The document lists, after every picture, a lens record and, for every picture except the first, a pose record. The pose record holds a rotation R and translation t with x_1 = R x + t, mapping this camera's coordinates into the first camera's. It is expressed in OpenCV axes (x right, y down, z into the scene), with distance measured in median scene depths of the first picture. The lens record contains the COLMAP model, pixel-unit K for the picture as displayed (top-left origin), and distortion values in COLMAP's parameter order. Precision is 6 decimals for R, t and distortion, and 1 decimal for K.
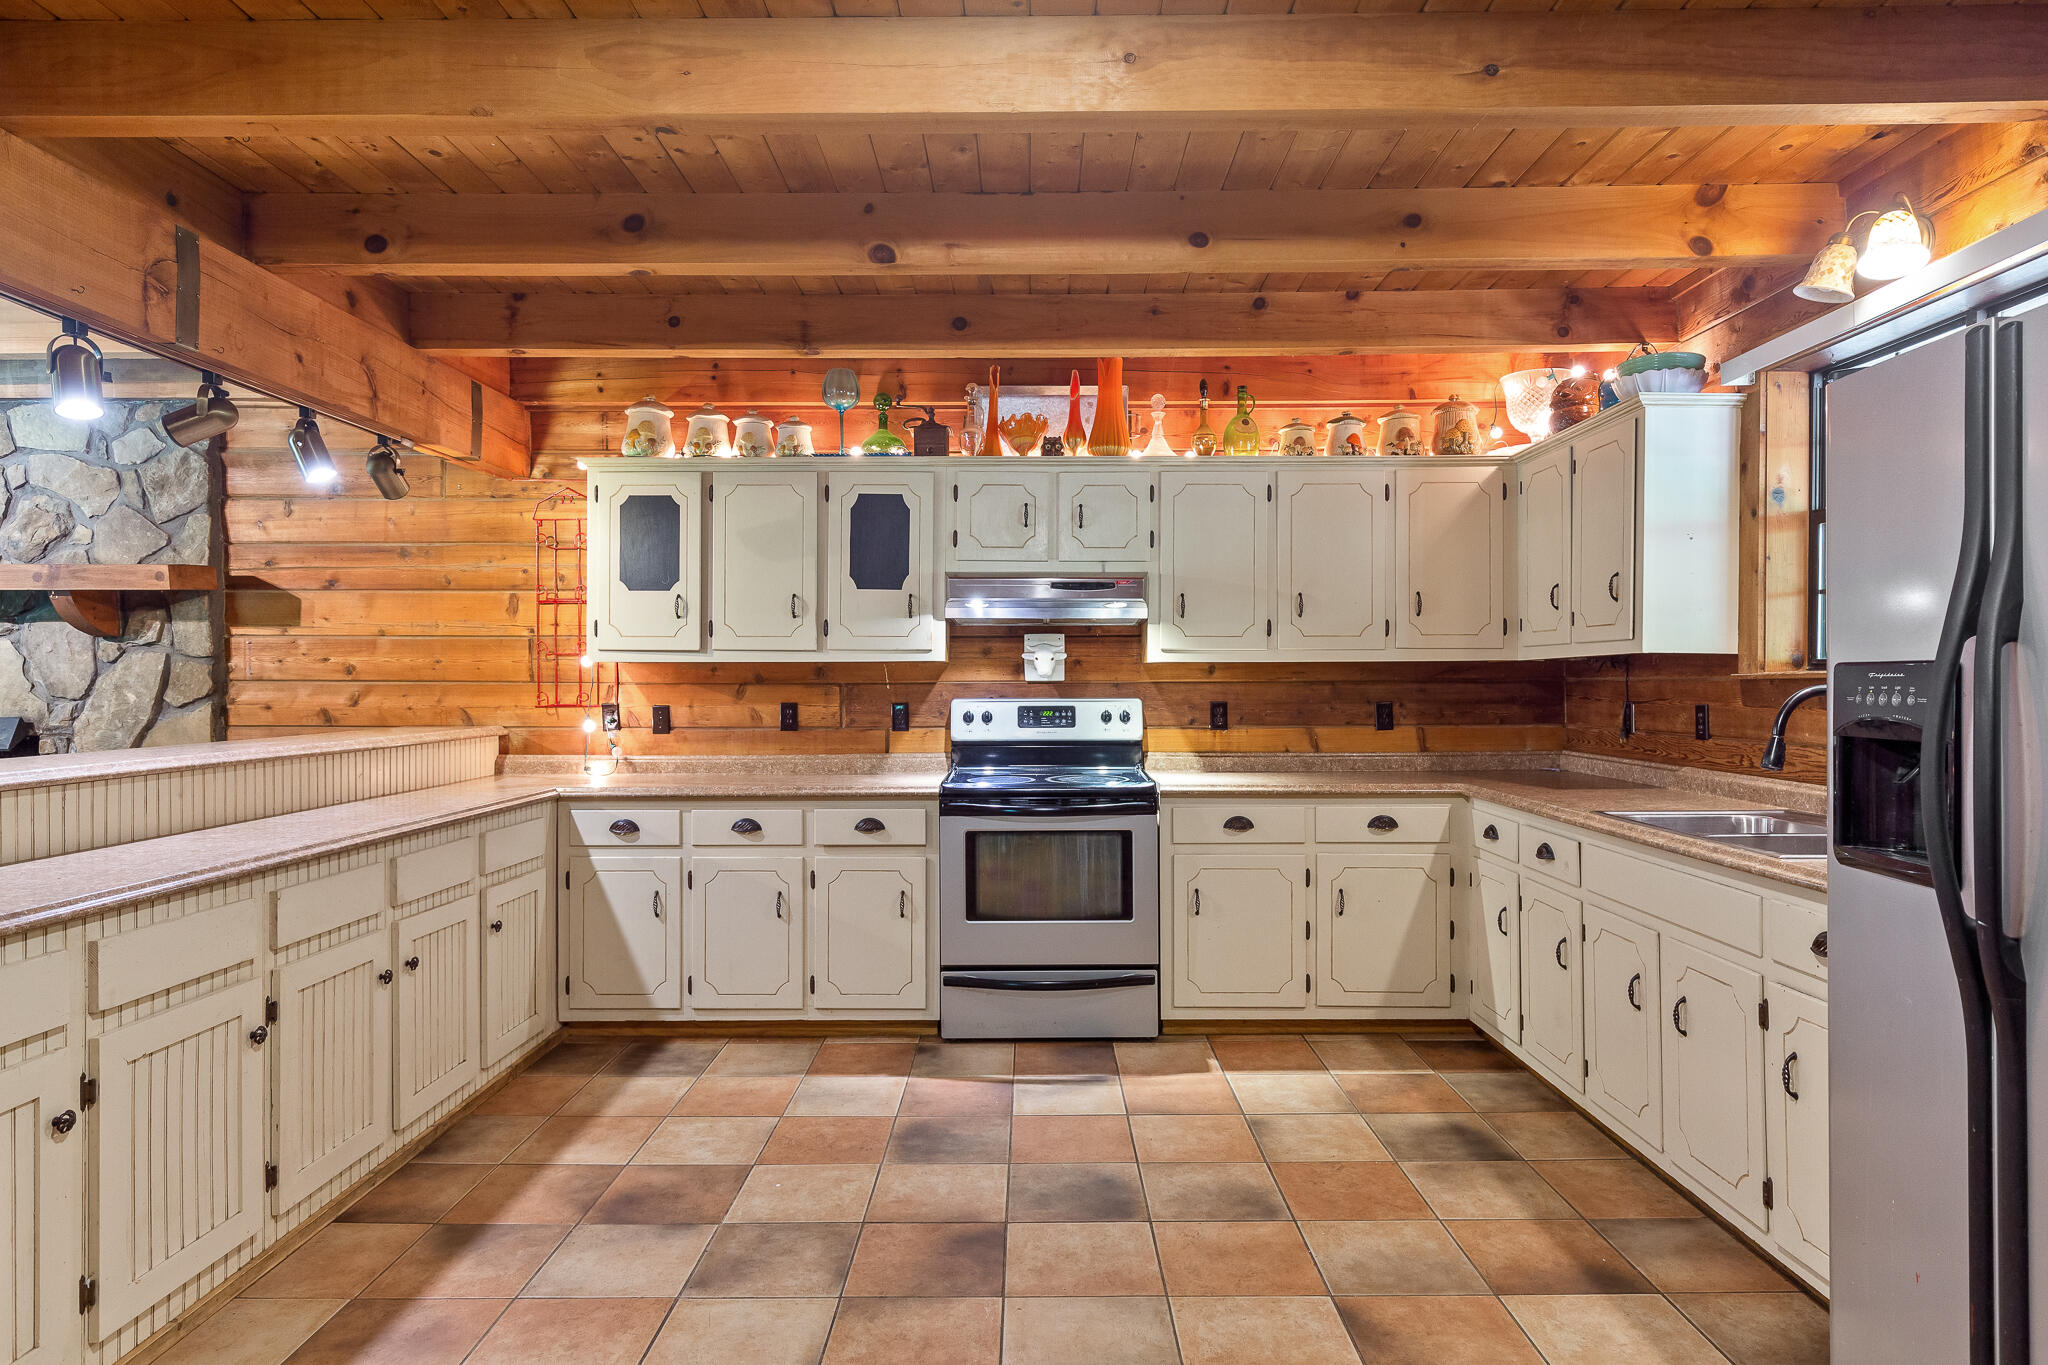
lens RADIAL K [[1212.3, 0, 1017.4], [0, 1212.3, 675.8], [0, 0, 1]] dist [0.002425, -0.000743]
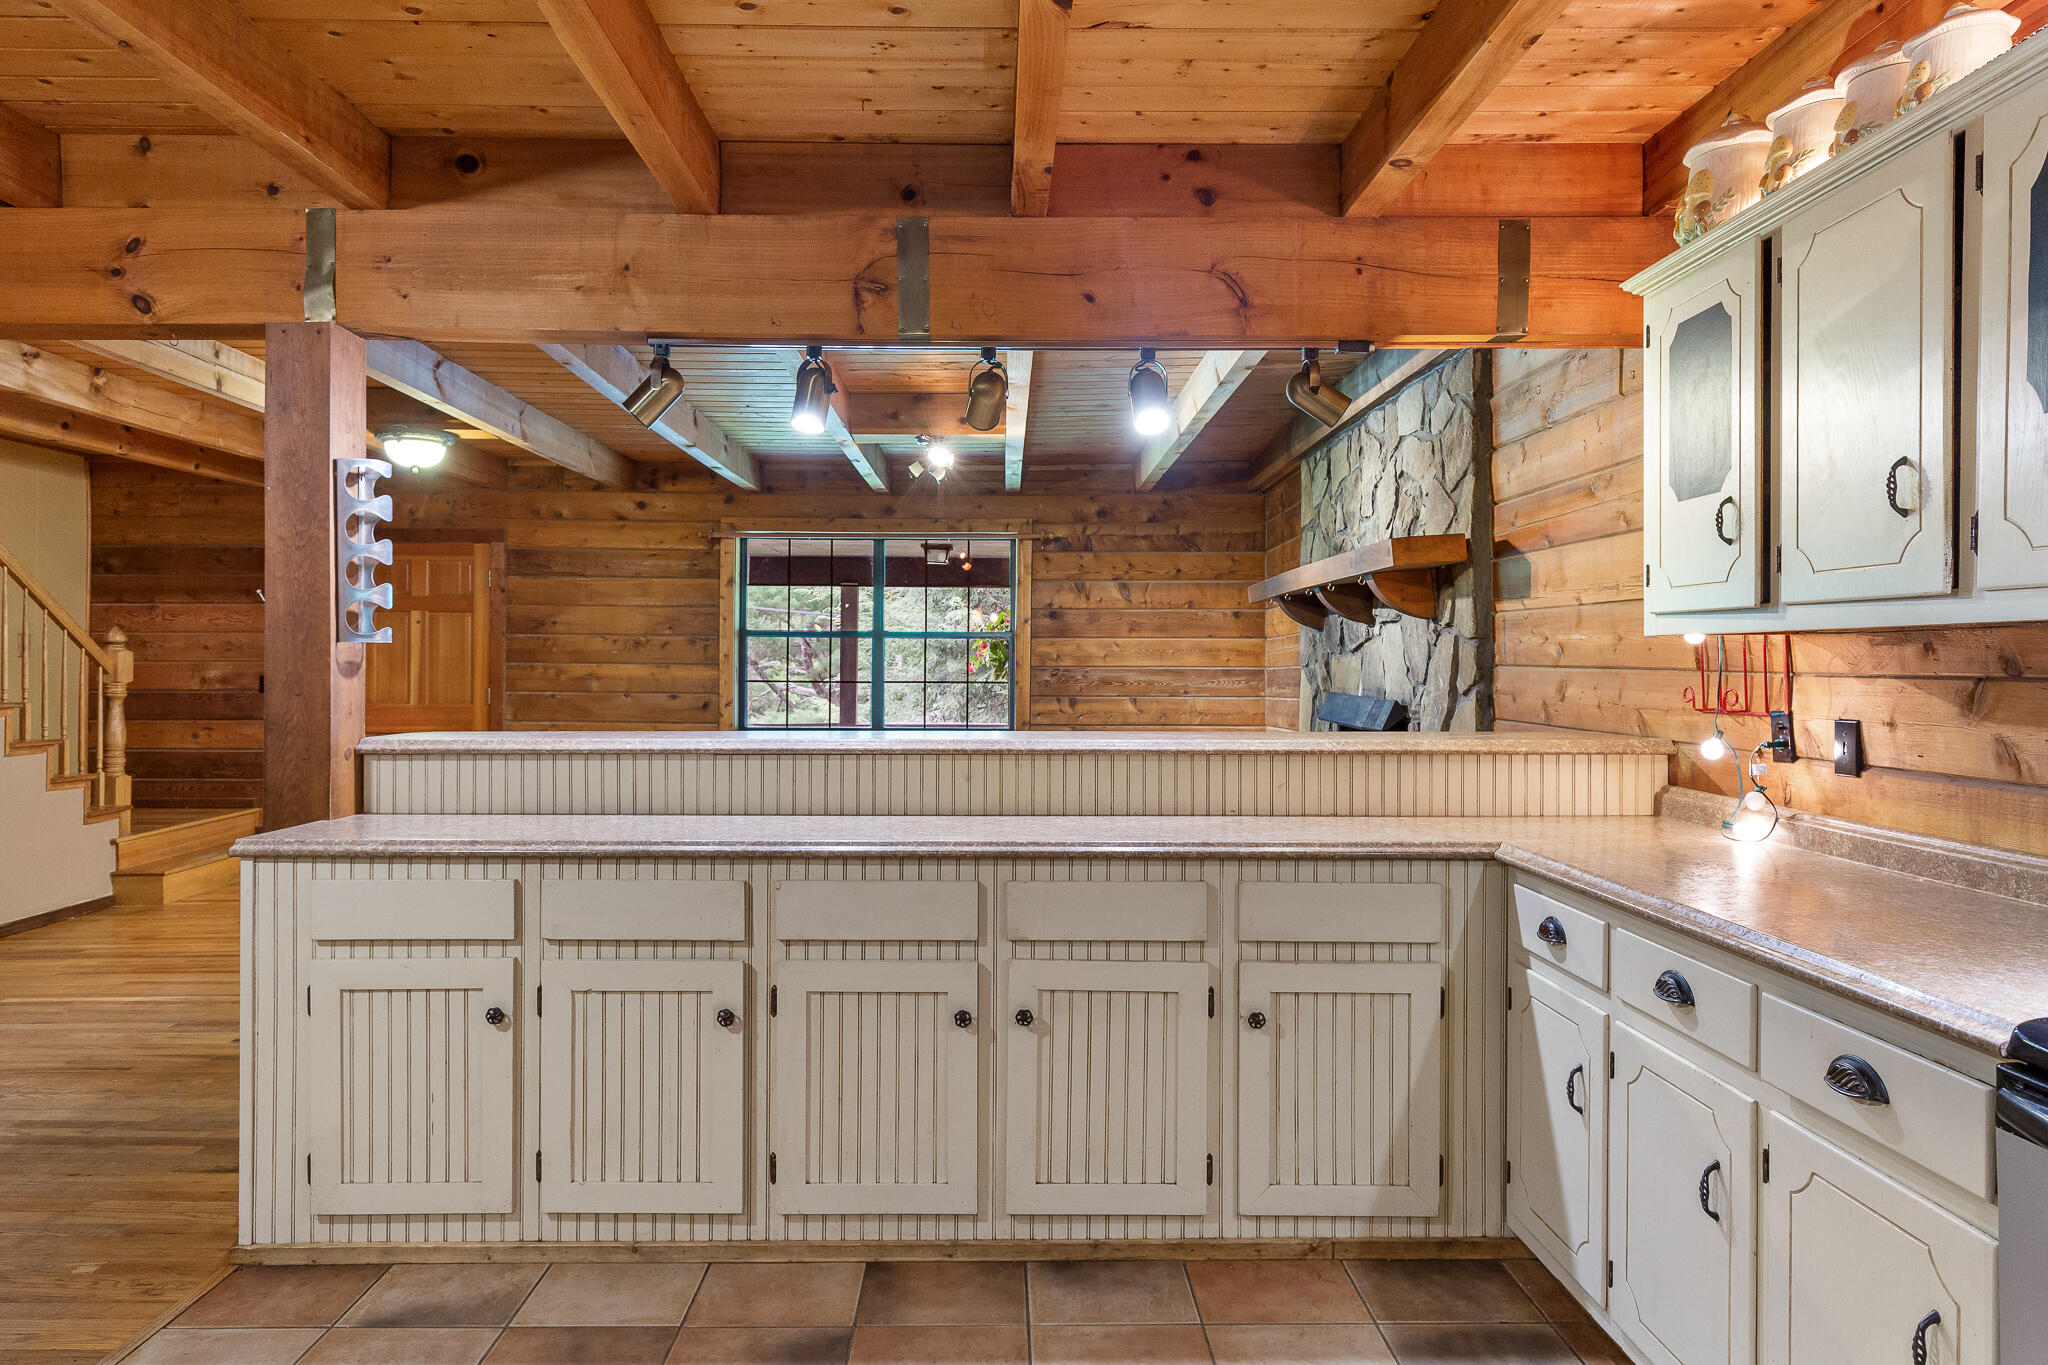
lens RADIAL K [[1212.3, 0, 994.7], [0, 1212.3, 674.4], [0, 0, 1]] dist [0.002425, -0.000743]
pose [[0.007302, 0.011893, -0.999903, 0.234144], [0.000813, 0.999929, 0.011899, -0.000030], [0.999973, -0.000899, 0.007292, 0.755891]]
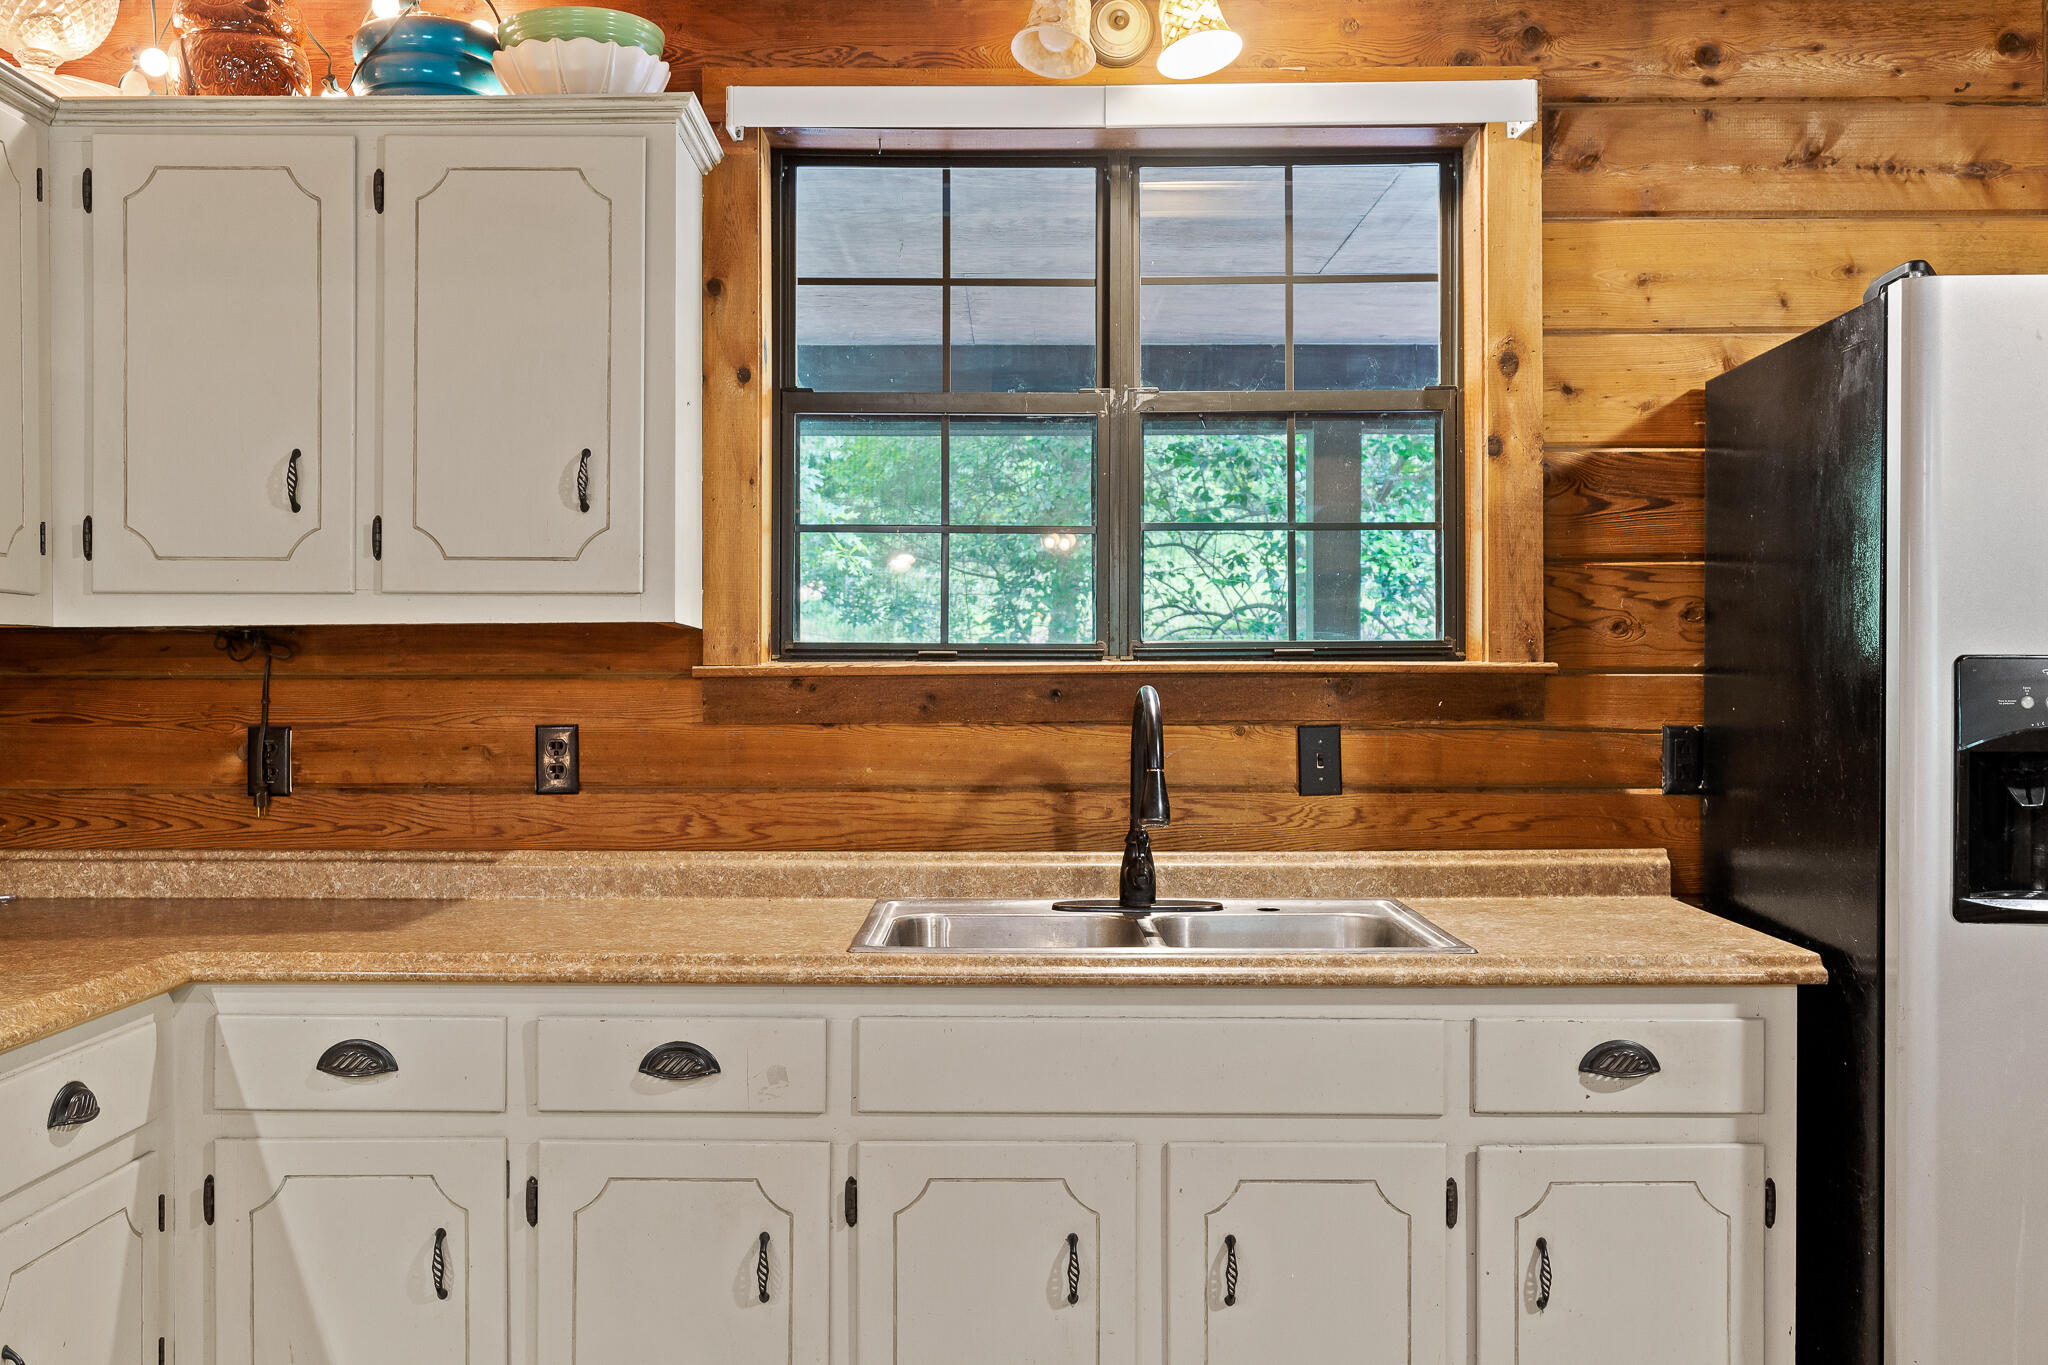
lens RADIAL K [[2013.8, 0, 1030.6], [0, 2013.8, 680.2], [0, 0, 1]] dist [0.015404, 0.000000]
pose [[-0.024755, -0.001186, 0.999693, -0.267238], [-0.005267, 0.999986, 0.001055, 0.002600], [-0.999680, -0.005239, -0.024761, 0.761117]]
